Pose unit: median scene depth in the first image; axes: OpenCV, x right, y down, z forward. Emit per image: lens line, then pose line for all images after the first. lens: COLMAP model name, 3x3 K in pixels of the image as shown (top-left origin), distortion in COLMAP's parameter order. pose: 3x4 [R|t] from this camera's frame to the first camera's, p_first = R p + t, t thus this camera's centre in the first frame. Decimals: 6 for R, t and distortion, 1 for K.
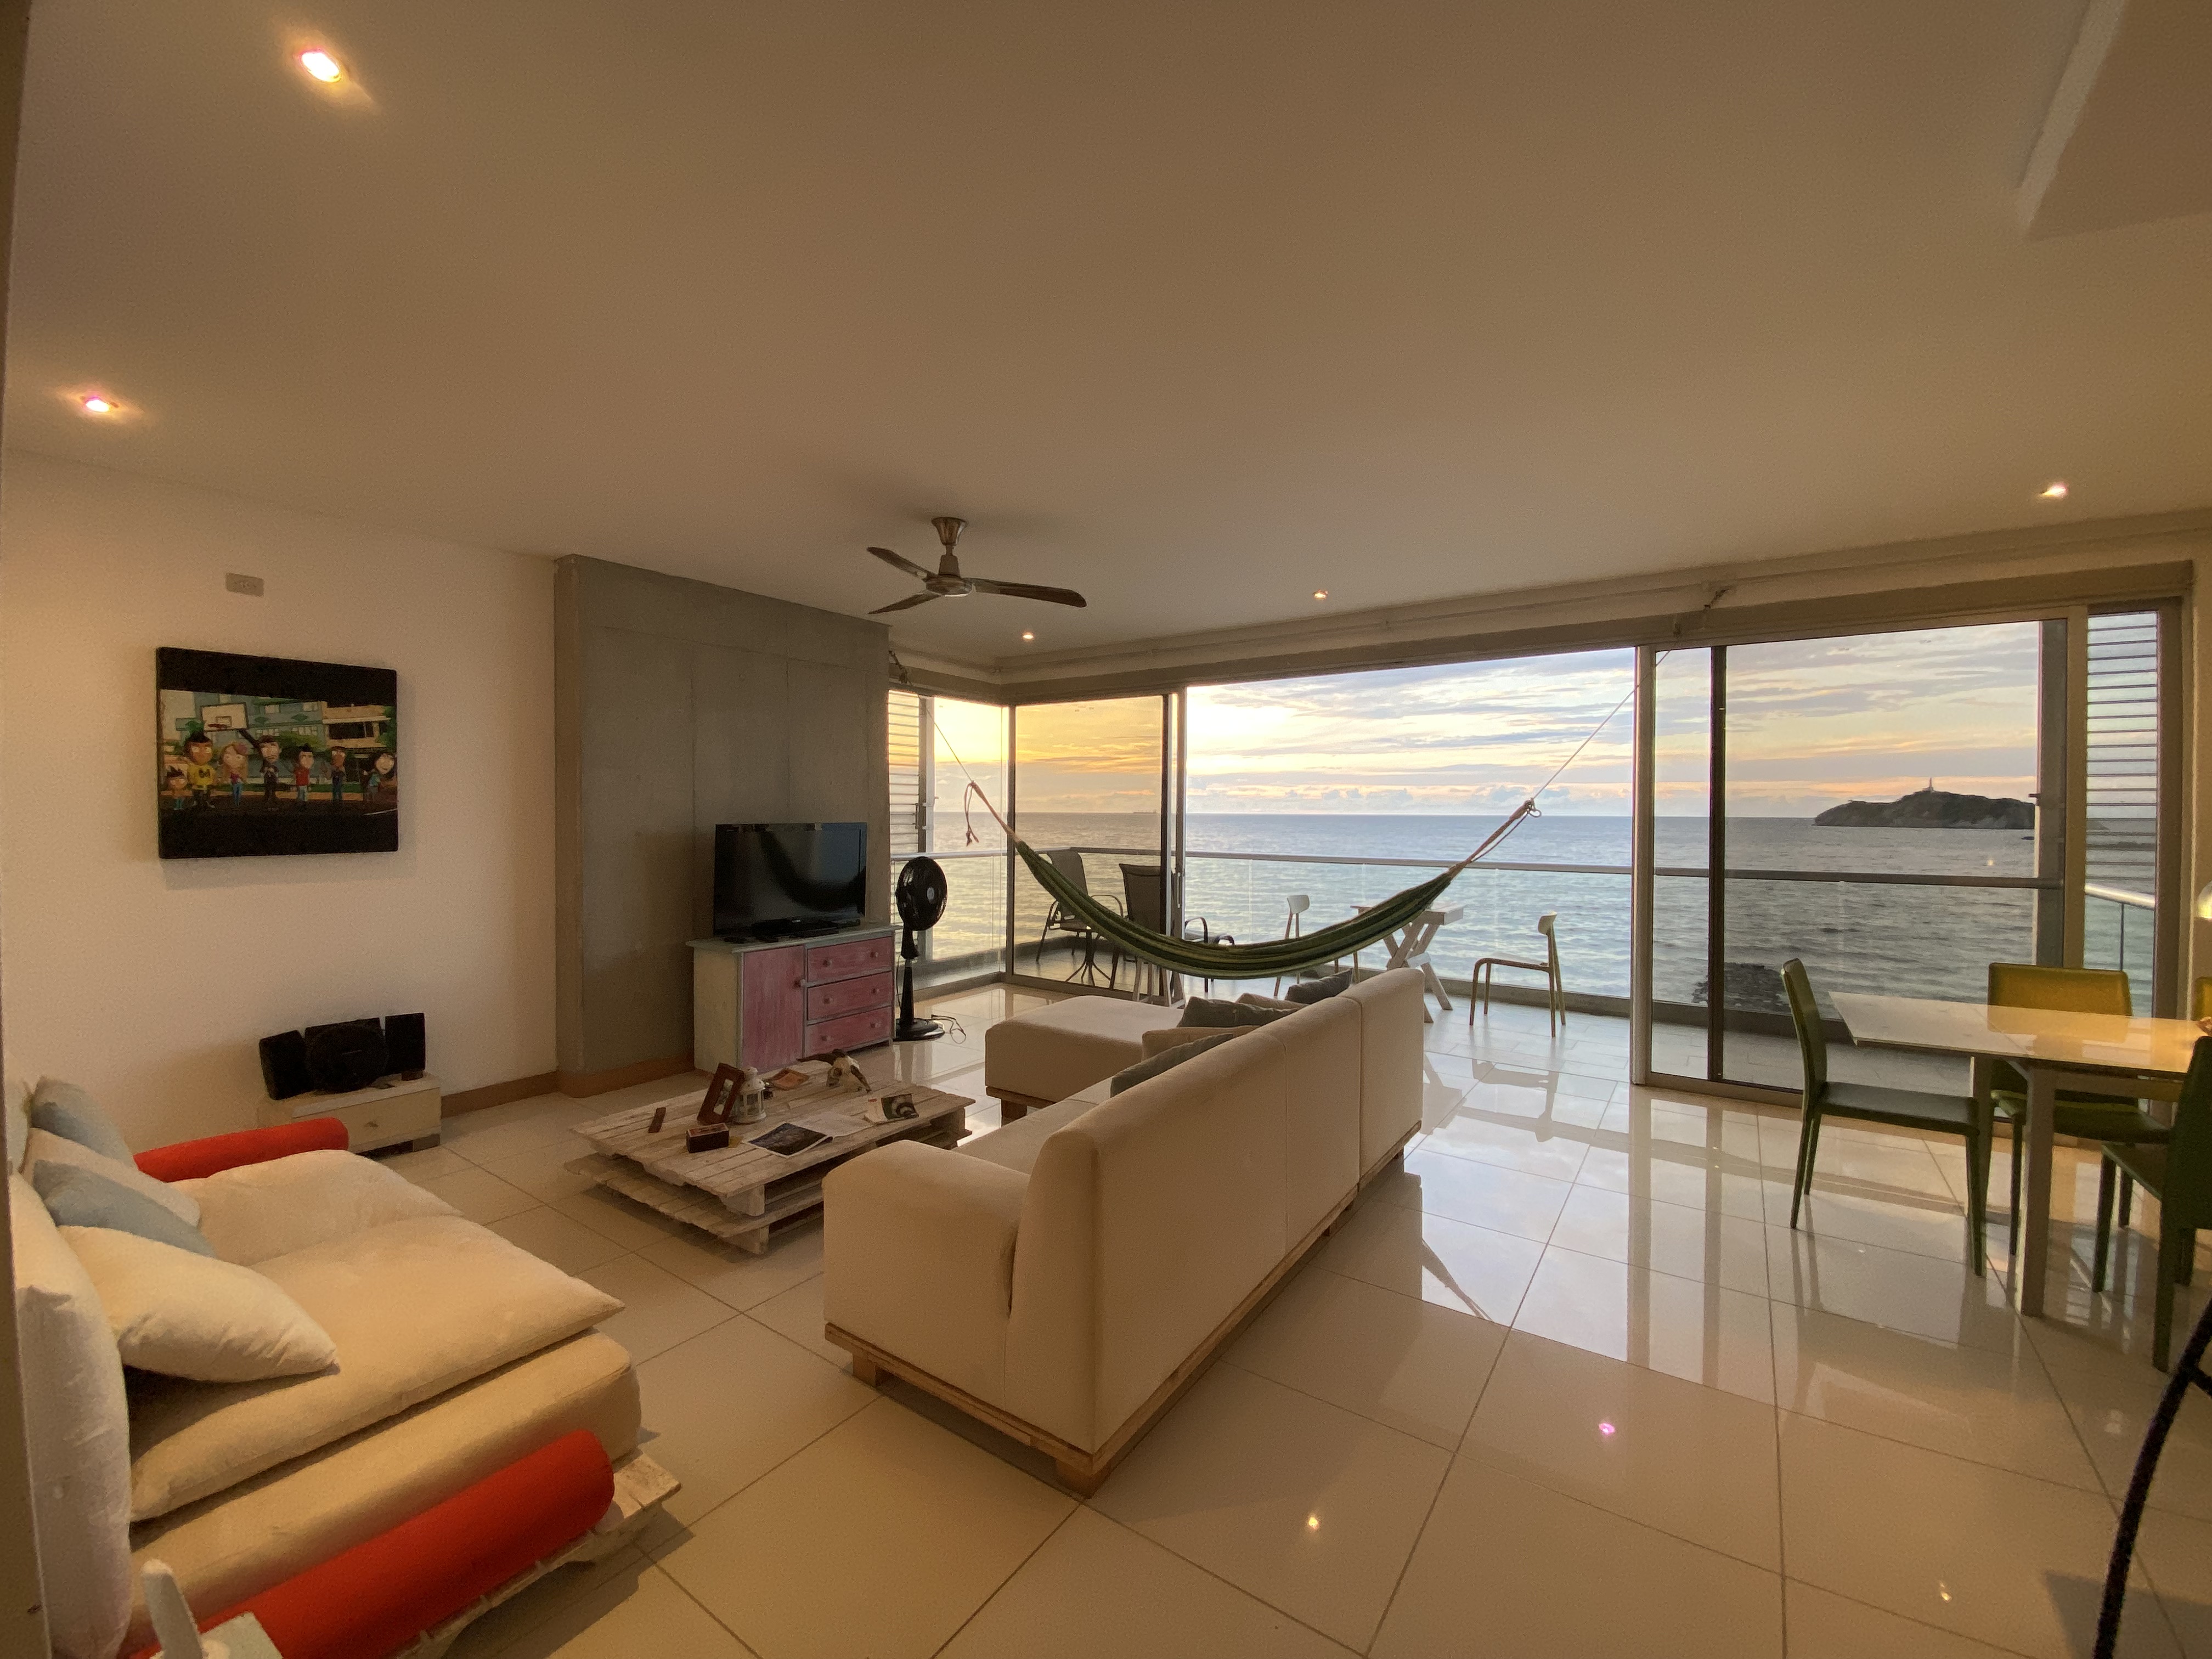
lens RADIAL K [[889.0, 0, 1103.5], [0, 889.0, 824.1], [0, 0, 1]] dist [0.015993, -0.018642]
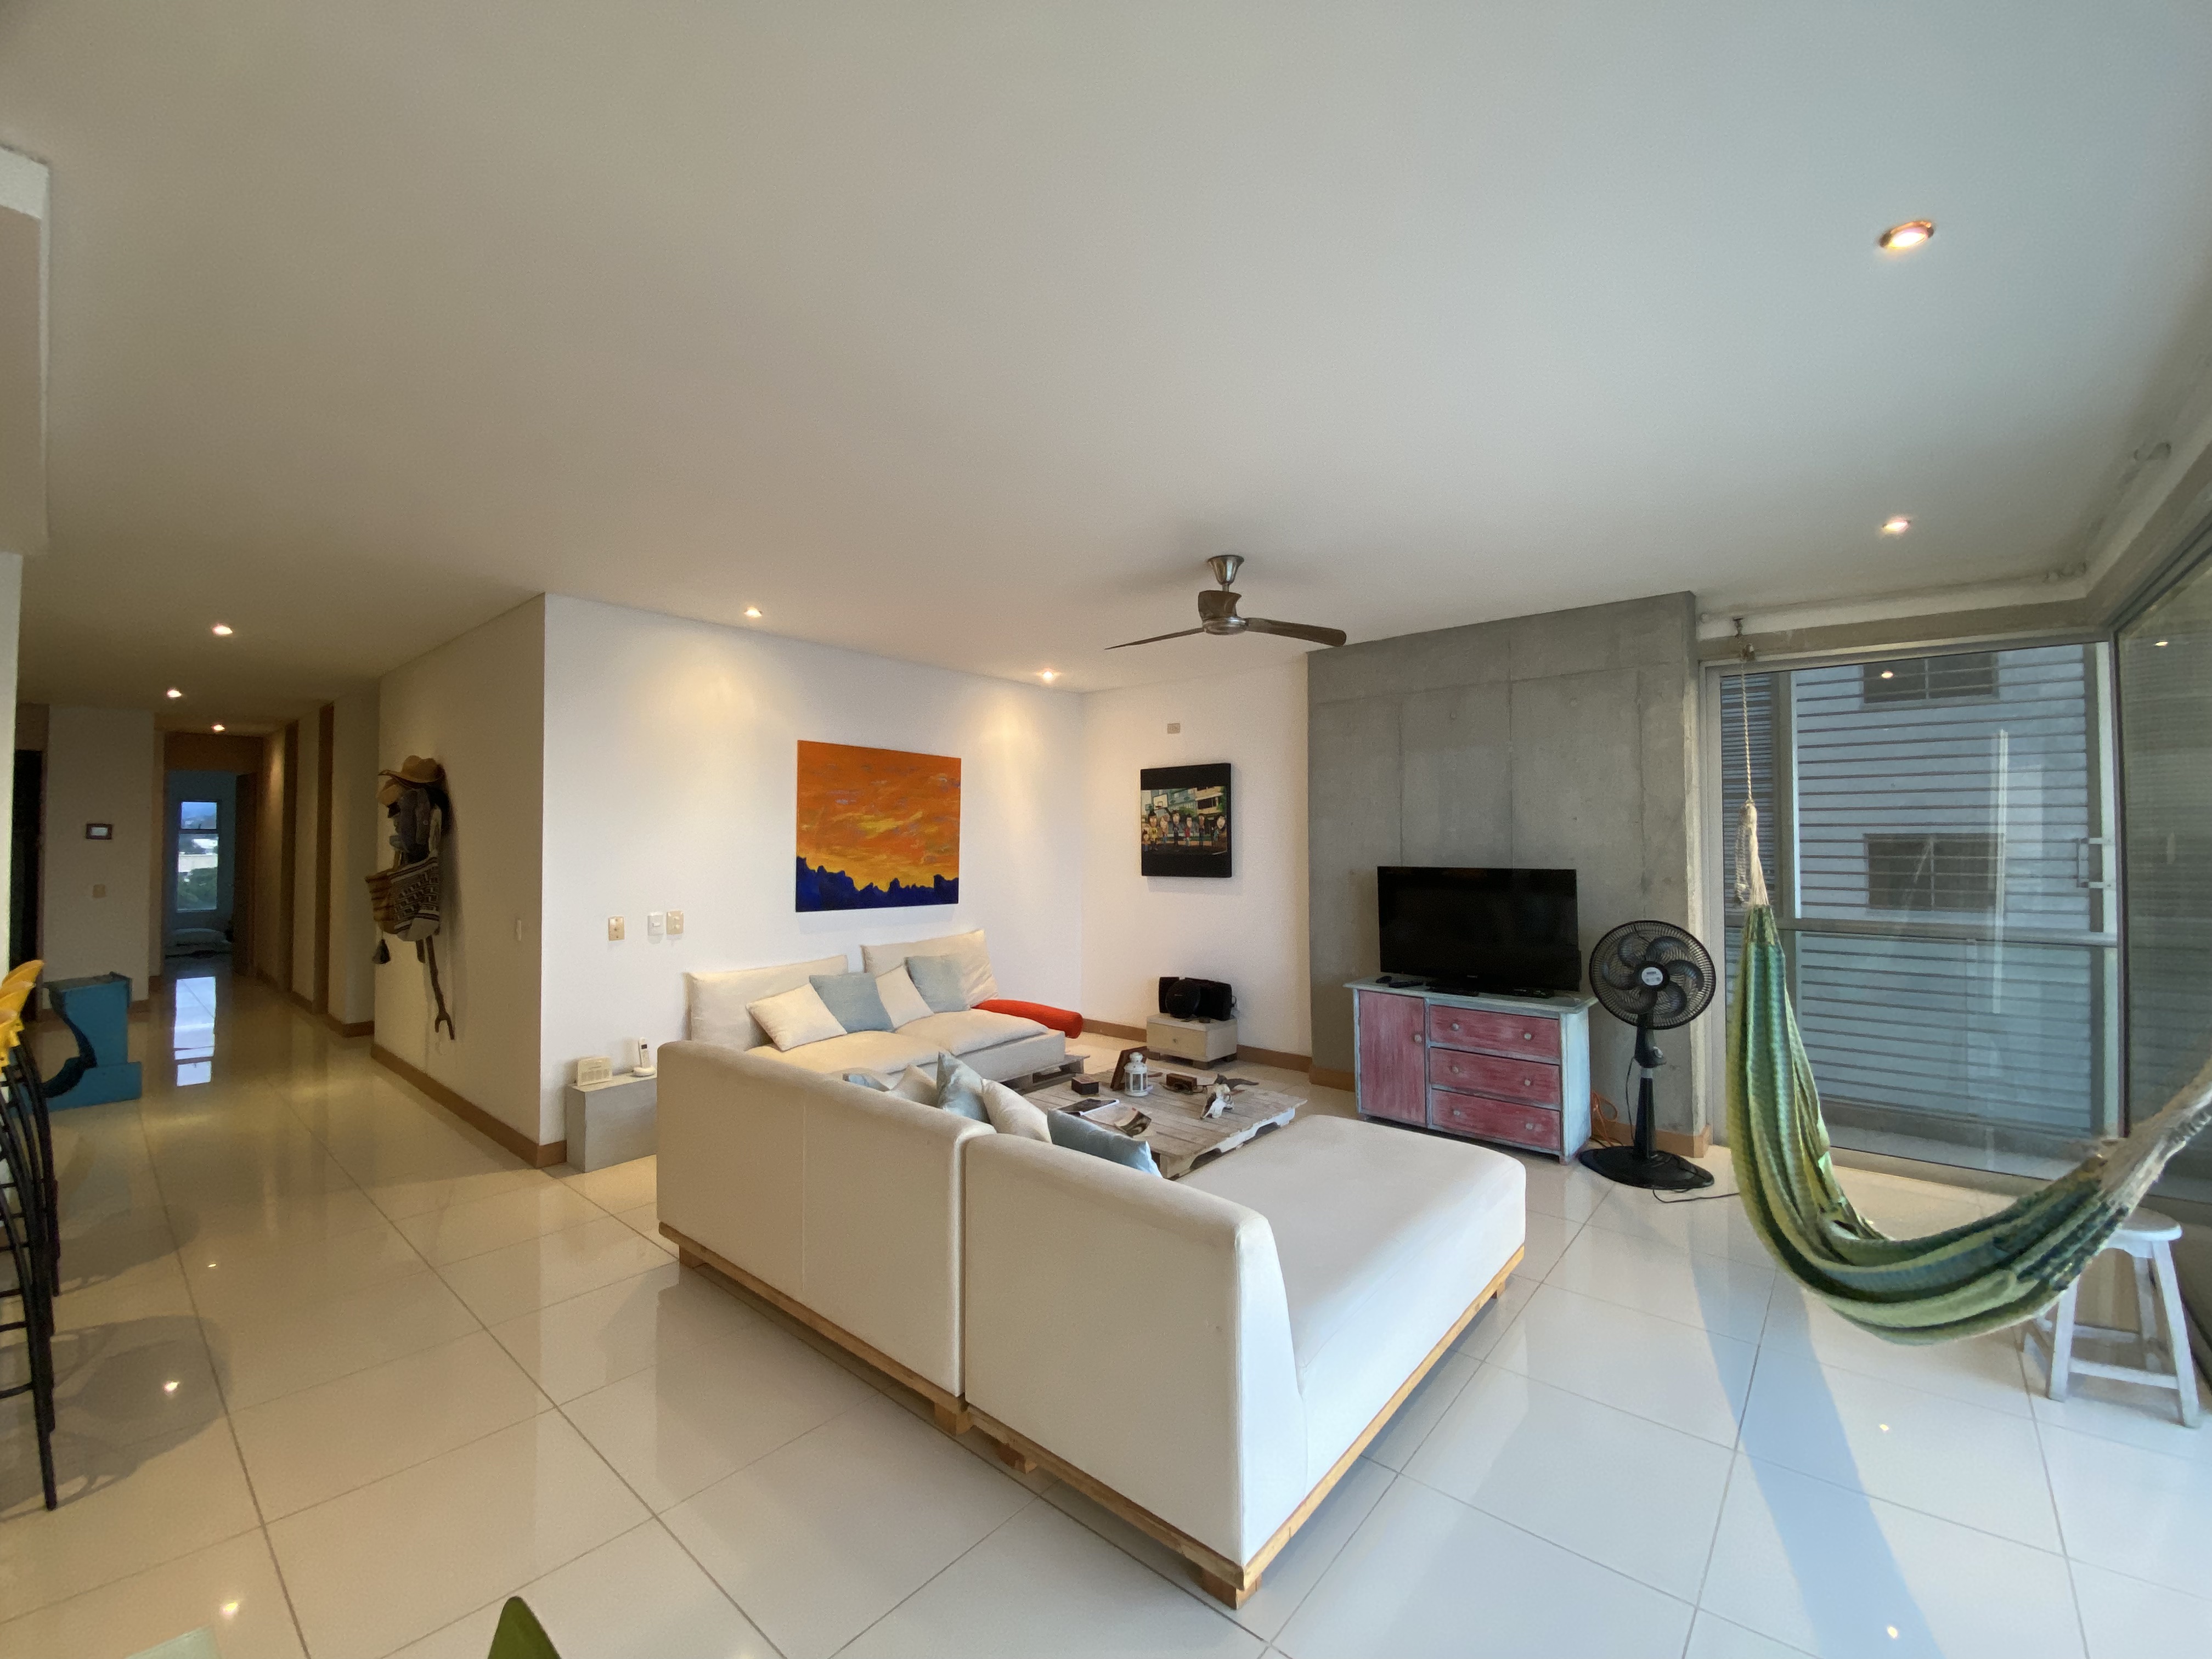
lens RADIAL K [[843.7, 0, 1113.2], [0, 843.7, 824.4], [0, 0, 1]] dist [0.001844, -0.000050]
pose [[-0.085002, -0.027425, -0.996003, 0.750312], [-0.015843, 0.999532, -0.026171, -0.022751], [0.996255, 0.013555, -0.085397, 0.987798]]
